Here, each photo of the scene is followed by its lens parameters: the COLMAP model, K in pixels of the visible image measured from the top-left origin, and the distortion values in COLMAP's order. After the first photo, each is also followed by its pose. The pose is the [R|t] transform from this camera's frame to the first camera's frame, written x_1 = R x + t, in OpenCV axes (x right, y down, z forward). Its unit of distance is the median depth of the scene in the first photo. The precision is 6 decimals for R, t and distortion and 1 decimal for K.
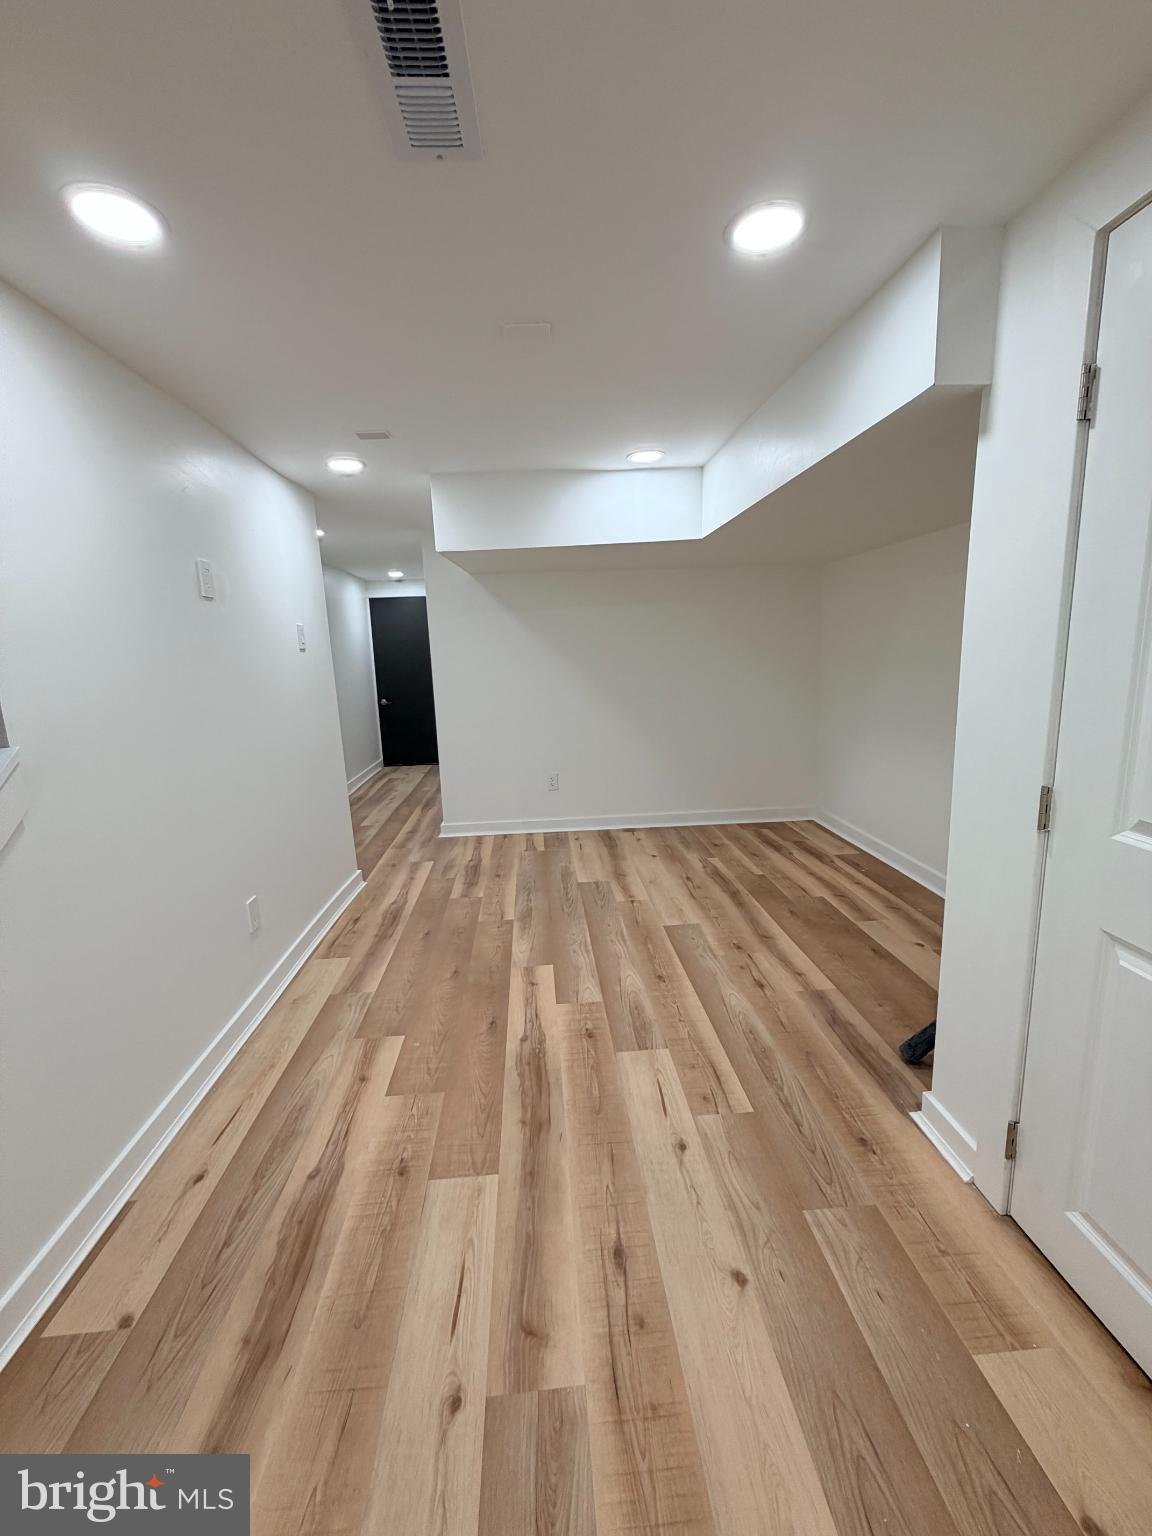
lens RADIAL K [[623.1, 0, 570.5], [0, 623.1, 769.9], [0, 0, 1]] dist [-0.002351, -0.000233]
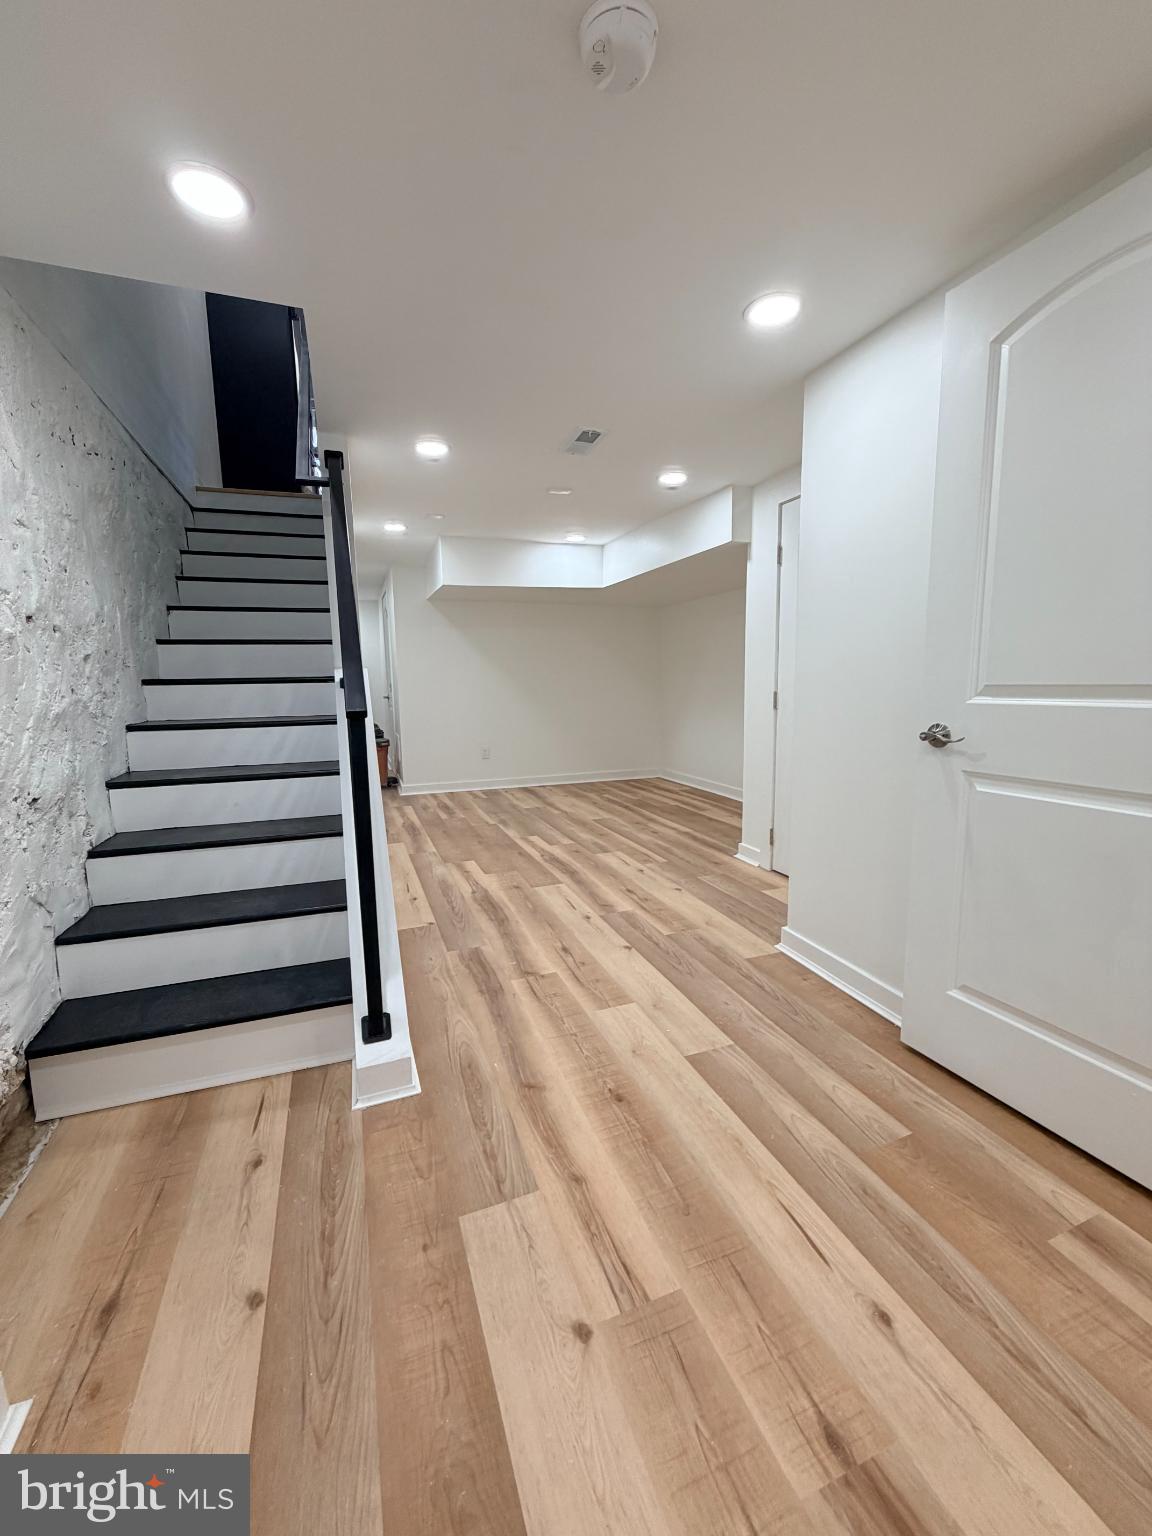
lens RADIAL K [[602.6, 0, 576.0], [0, 602.6, 768.0], [0, 0, 1]] dist [-0.000031, -0.000081]
pose [[0.958171, -0.020183, 0.285484, -0.551272], [0.033601, 0.998545, -0.042183, 0.293491], [-0.284217, 0.050011, 0.957455, -0.837082]]
